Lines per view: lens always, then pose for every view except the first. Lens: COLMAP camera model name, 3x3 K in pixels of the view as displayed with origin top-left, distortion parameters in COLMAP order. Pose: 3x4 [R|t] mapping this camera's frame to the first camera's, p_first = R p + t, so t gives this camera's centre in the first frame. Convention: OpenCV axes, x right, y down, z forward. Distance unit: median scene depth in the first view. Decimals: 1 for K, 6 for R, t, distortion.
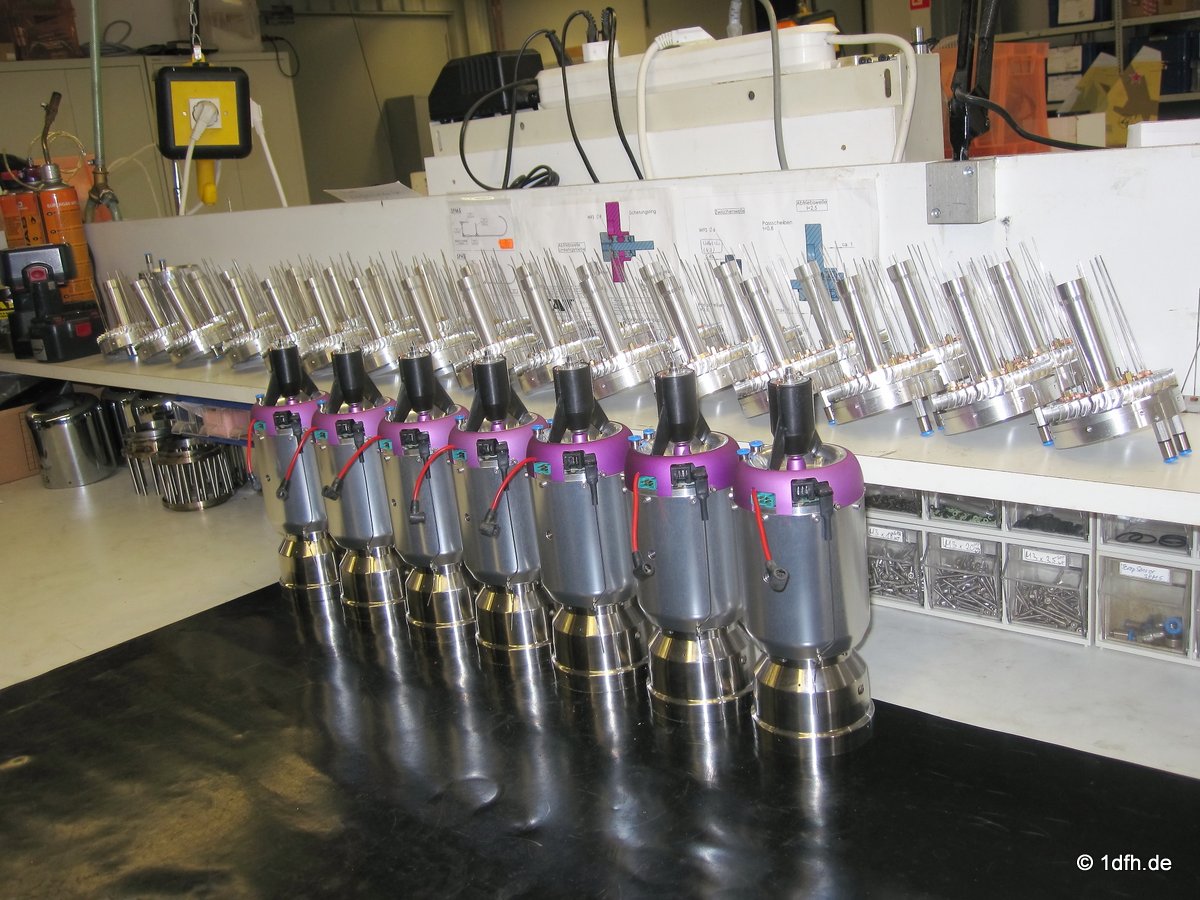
lens RADIAL K [[1177.9, 0, 600.0], [0, 1177.9, 450.0], [0, 0, 1]] dist [-0.017374, -0.009565]
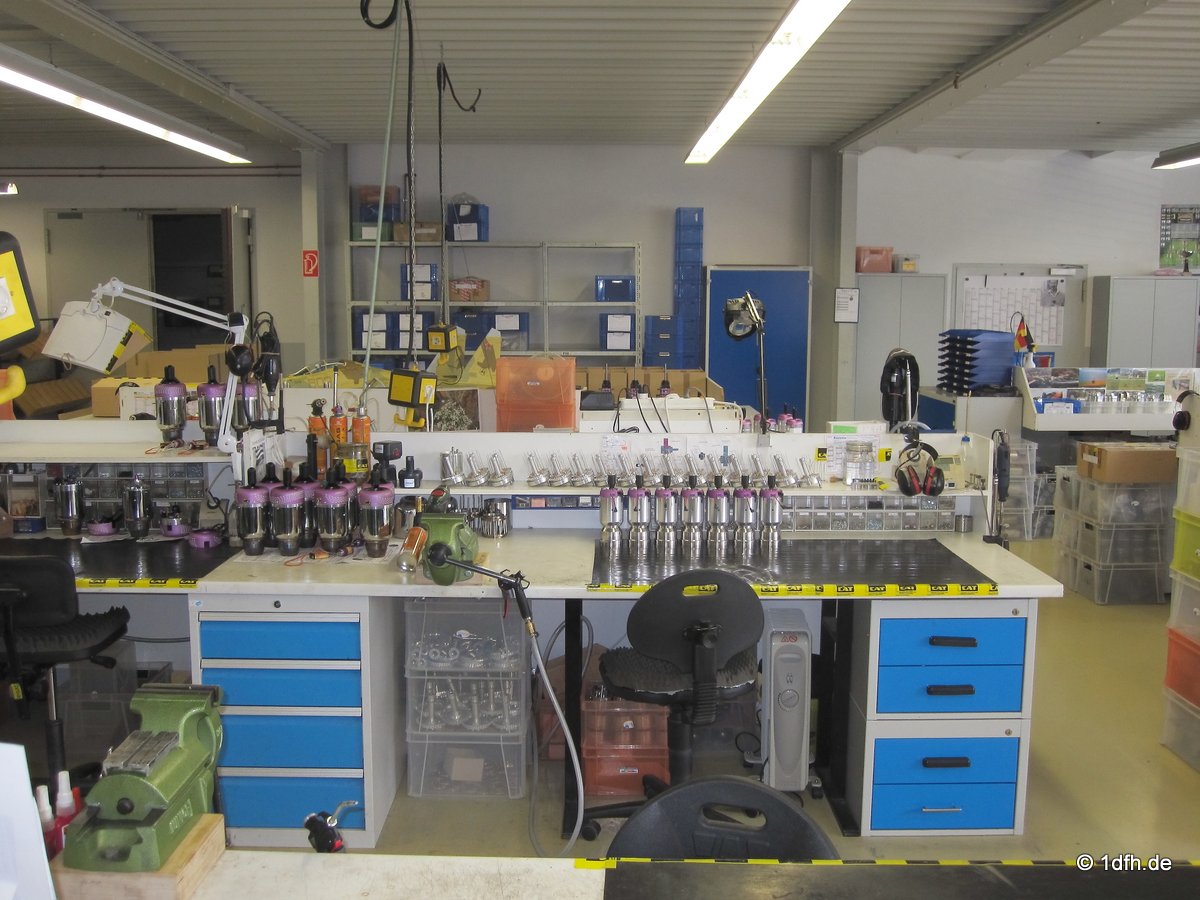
lens RADIAL K [[1177.9, 0, 600.0], [0, 1177.9, 450.0], [0, 0, 1]] dist [-0.017374, -0.009565]
pose [[0.756214, 0.013876, 0.654177, -2.410709], [0.092145, 0.987554, -0.127465, 0.269444], [-0.647803, 0.156670, 0.745524, -1.557444]]
